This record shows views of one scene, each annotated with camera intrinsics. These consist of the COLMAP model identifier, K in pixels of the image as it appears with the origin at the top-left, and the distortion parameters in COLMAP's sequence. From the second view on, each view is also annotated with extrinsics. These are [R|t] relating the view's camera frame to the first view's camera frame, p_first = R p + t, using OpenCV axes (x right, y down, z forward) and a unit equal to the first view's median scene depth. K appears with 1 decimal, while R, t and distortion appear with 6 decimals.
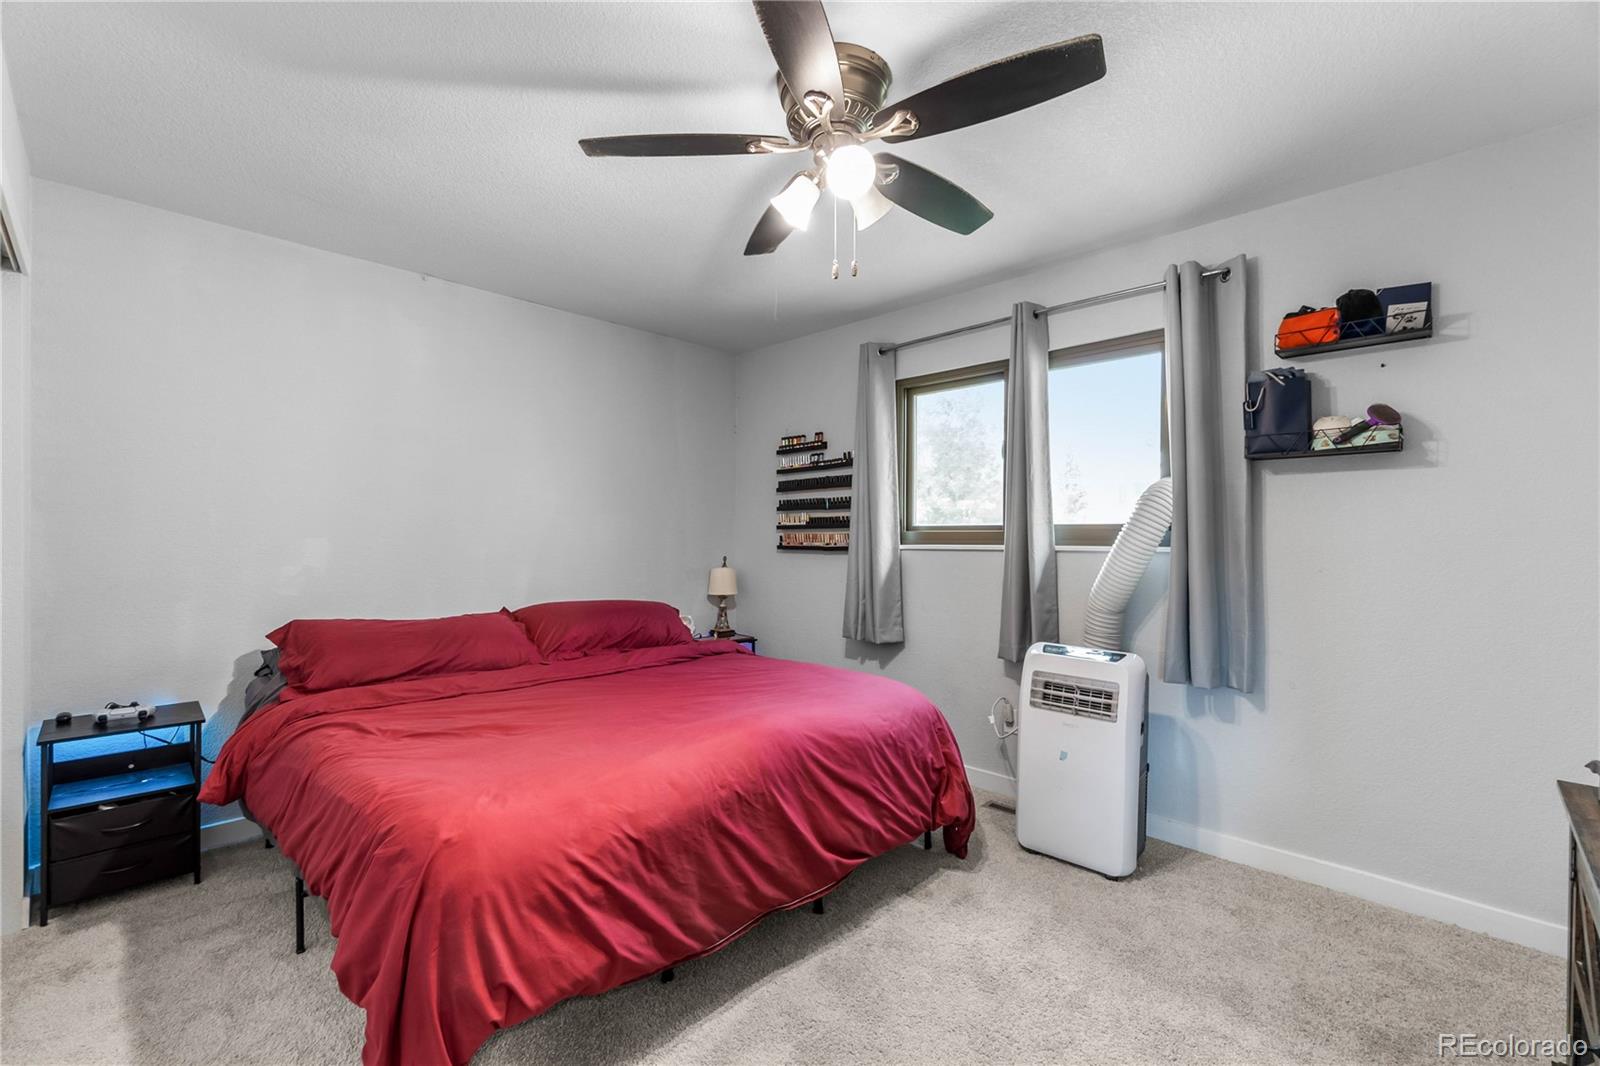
lens RADIAL K [[700.9, 0, 791.4], [0, 700.9, 507.9], [0, 0, 1]] dist [-0.003827, -0.000685]
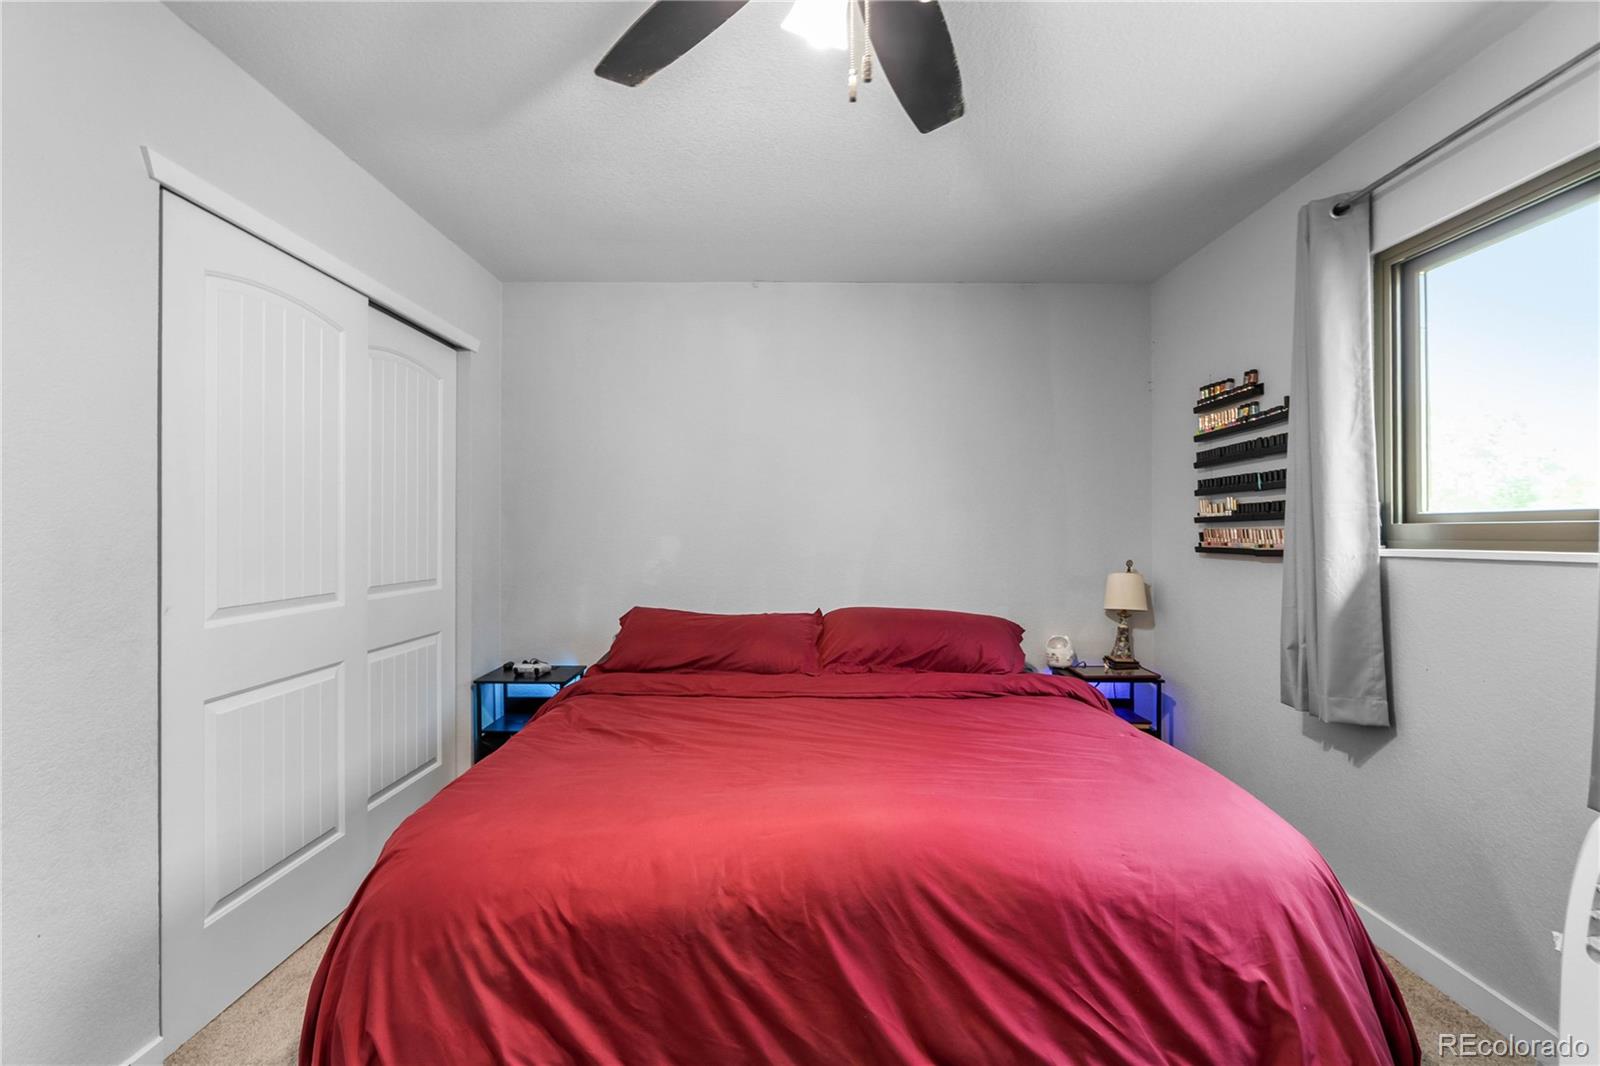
lens RADIAL K [[700.9, 0, 791.4], [0, 700.9, 507.9], [0, 0, 1]] dist [-0.003827, -0.000685]
pose [[0.691463, -0.026954, -0.721909, 0.259484], [0.032029, 0.999465, -0.006638, 0.010524], [0.721701, -0.018532, 0.691956, 0.318582]]
